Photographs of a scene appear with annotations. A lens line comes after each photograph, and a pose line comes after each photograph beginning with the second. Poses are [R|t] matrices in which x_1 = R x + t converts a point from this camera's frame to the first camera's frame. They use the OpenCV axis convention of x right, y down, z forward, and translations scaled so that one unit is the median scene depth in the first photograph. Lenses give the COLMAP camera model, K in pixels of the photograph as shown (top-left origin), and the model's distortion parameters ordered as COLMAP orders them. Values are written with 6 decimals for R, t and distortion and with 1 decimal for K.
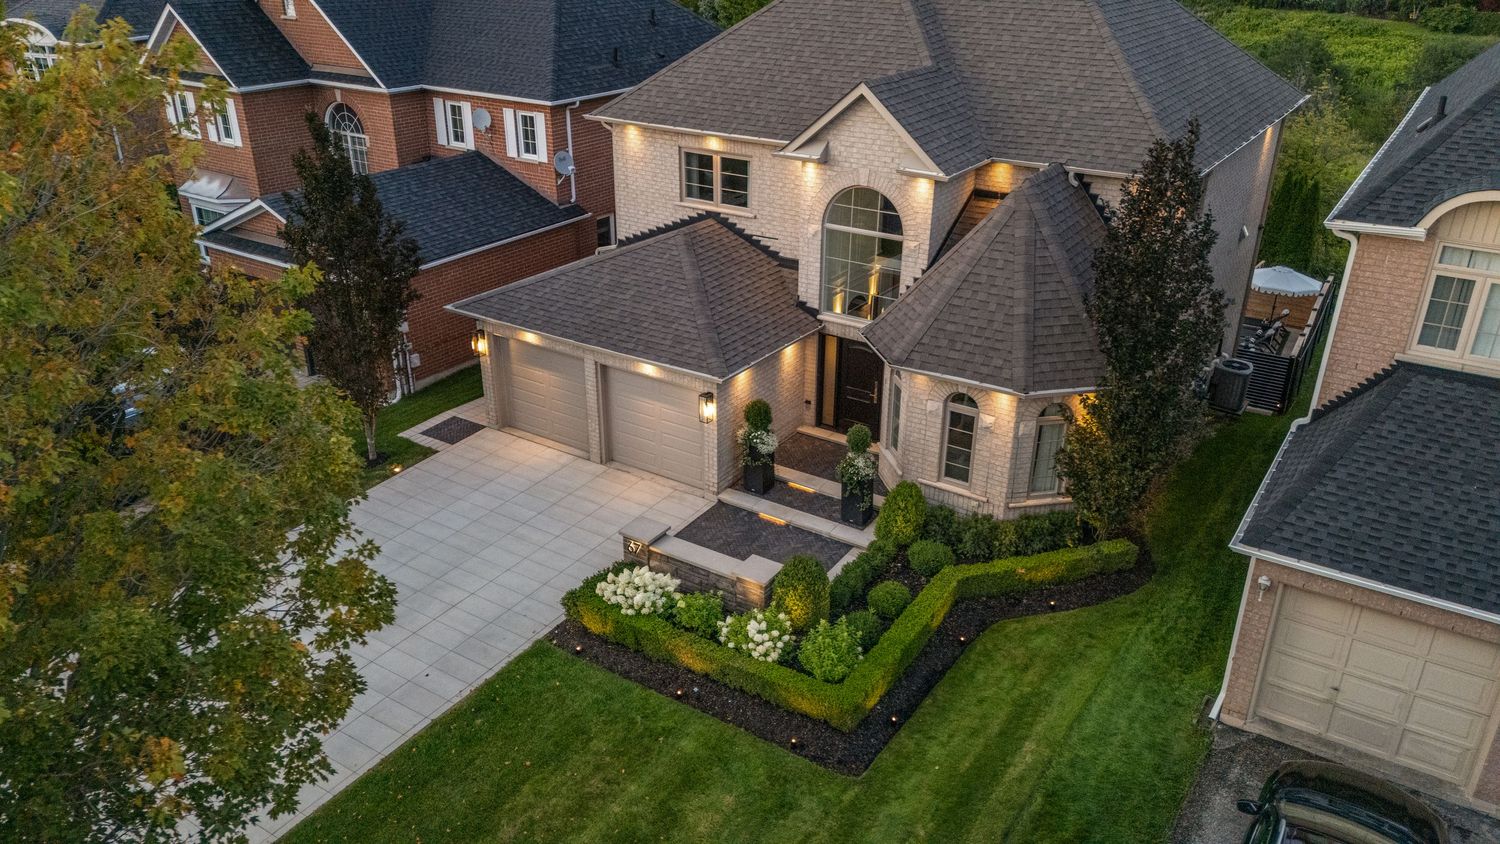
lens RADIAL K [[1088.2, 0, 747.3], [0, 1088.2, 421.6], [0, 0, 1]] dist [0.034662, -0.035059]
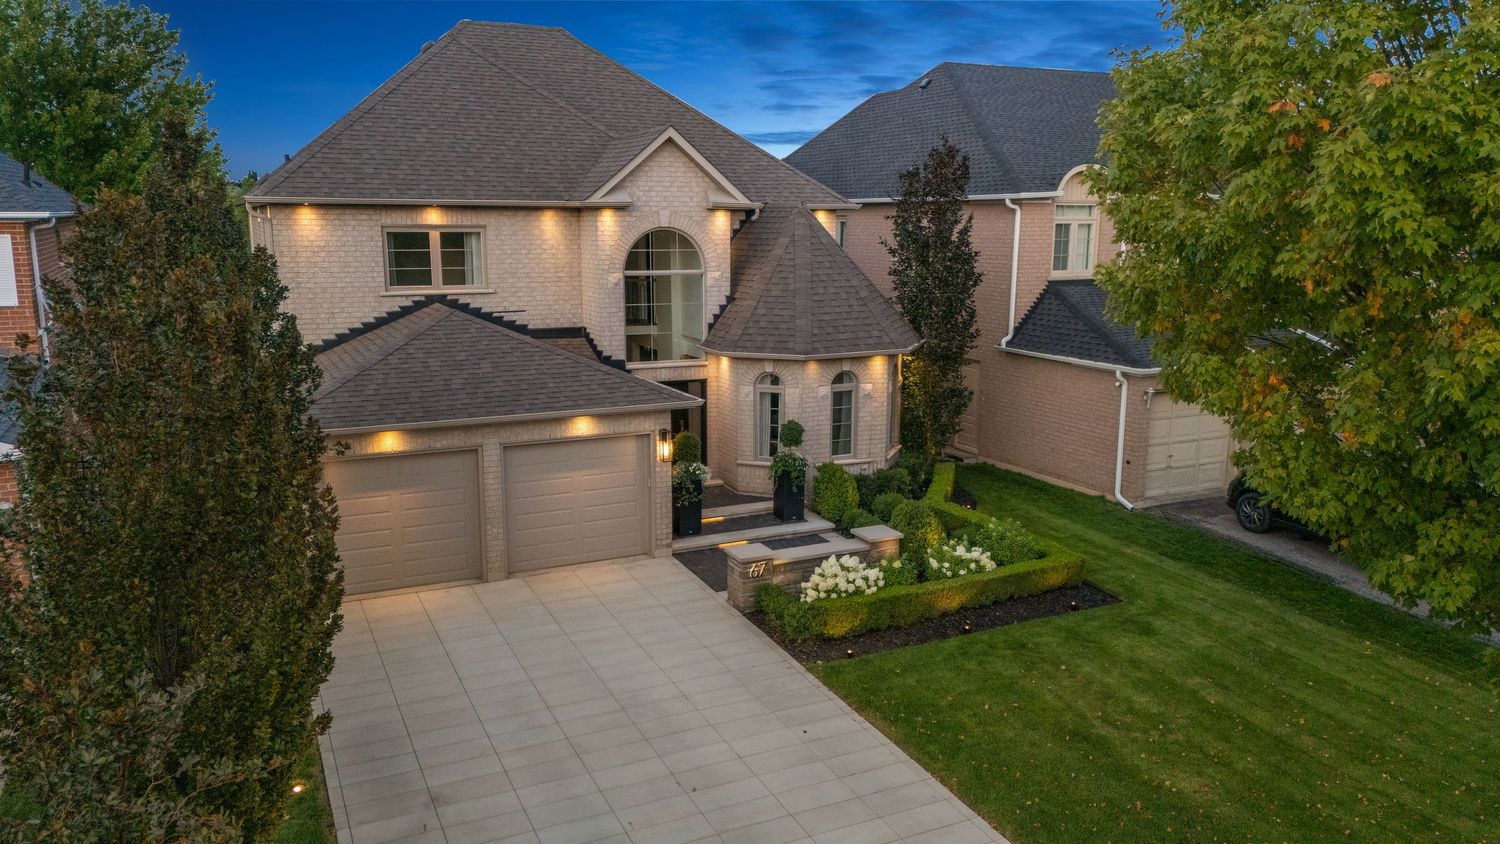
lens RADIAL K [[1088.2, 0, 756.2], [0, 1088.2, 419.0], [0, 0, 1]] dist [0.034662, -0.035059]
pose [[0.501349, -0.172092, 0.847959, -0.685068], [0.357400, 0.933697, -0.021817, 0.010217], [-0.787982, 0.313998, 0.529613, 0.383005]]
